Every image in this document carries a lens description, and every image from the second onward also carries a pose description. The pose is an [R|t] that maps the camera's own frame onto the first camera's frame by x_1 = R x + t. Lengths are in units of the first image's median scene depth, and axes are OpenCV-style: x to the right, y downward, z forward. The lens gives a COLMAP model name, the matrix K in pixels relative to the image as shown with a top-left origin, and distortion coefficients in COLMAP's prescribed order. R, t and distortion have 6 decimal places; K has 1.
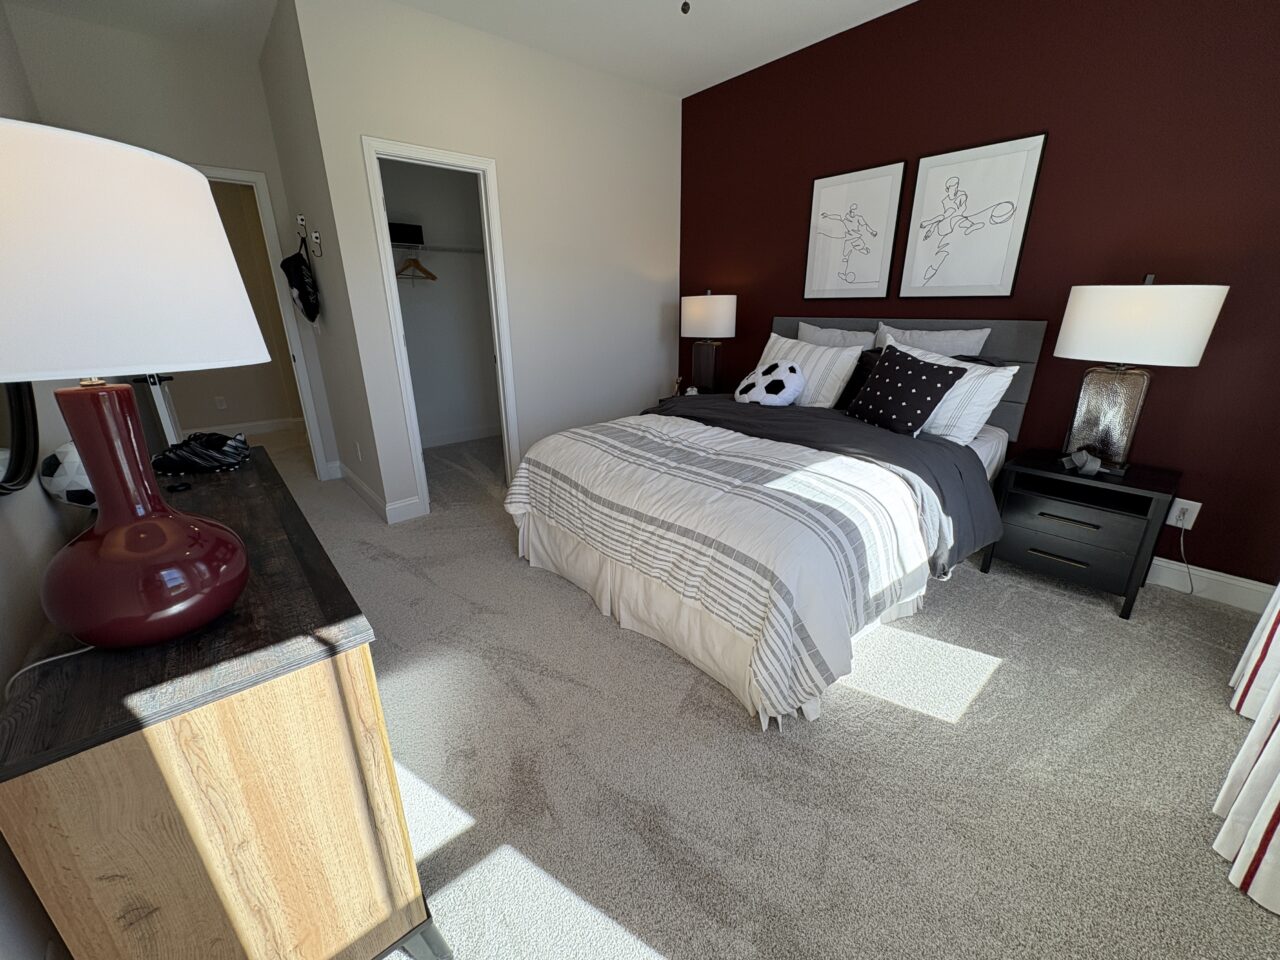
lens RADIAL K [[510.9, 0, 638.6], [0, 510.9, 477.1], [0, 0, 1]] dist [0.001341, 0.000460]
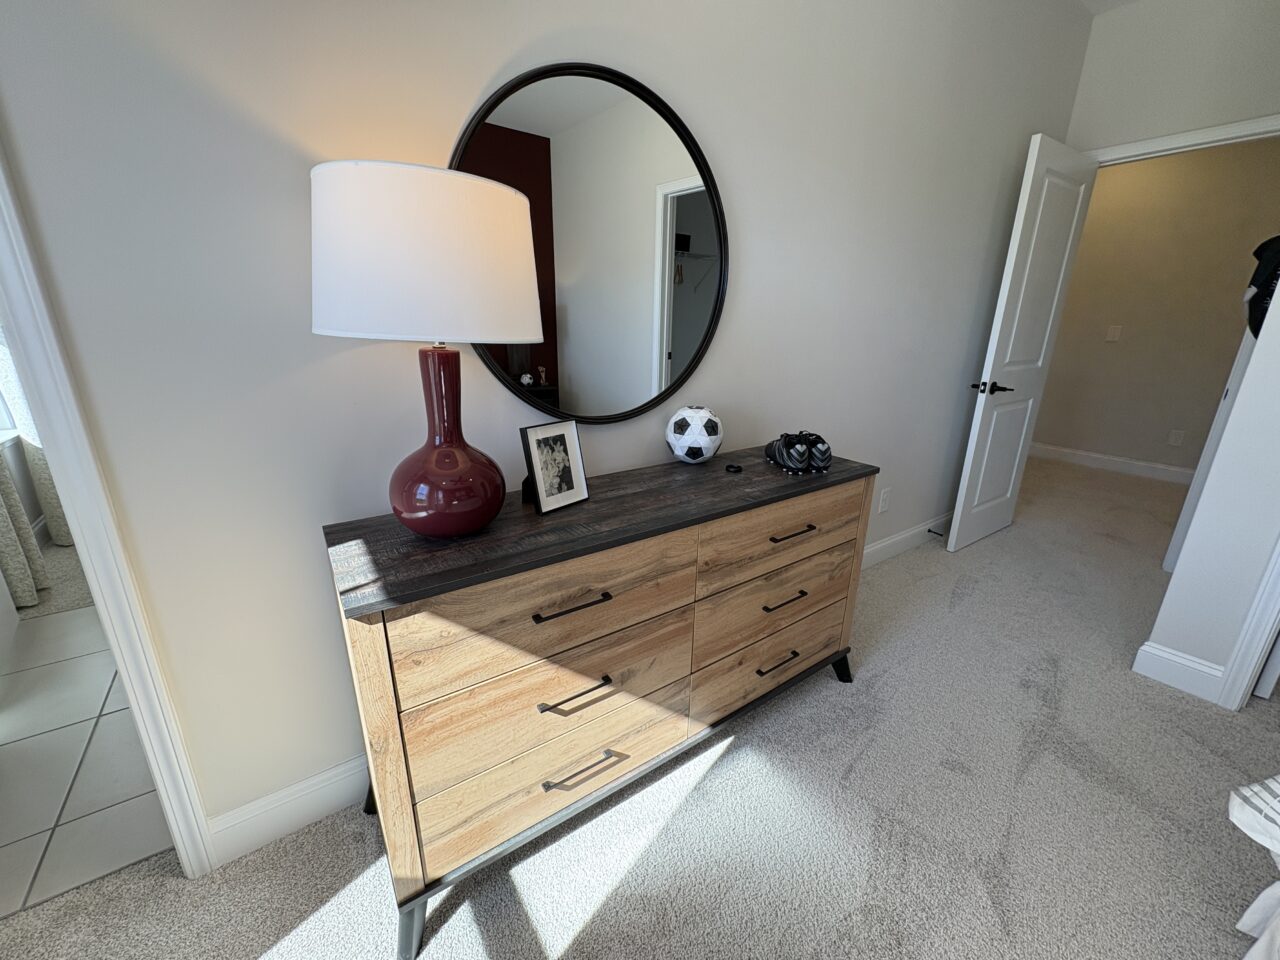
lens RADIAL K [[510.9, 0, 638.6], [0, 510.9, 477.1], [0, 0, 1]] dist [0.001341, 0.000460]
pose [[-0.094935, 0.302501, -0.948409, 0.149050], [-0.331861, 0.888597, 0.316643, -0.221981], [0.938539, 0.344801, 0.016029, 0.731338]]
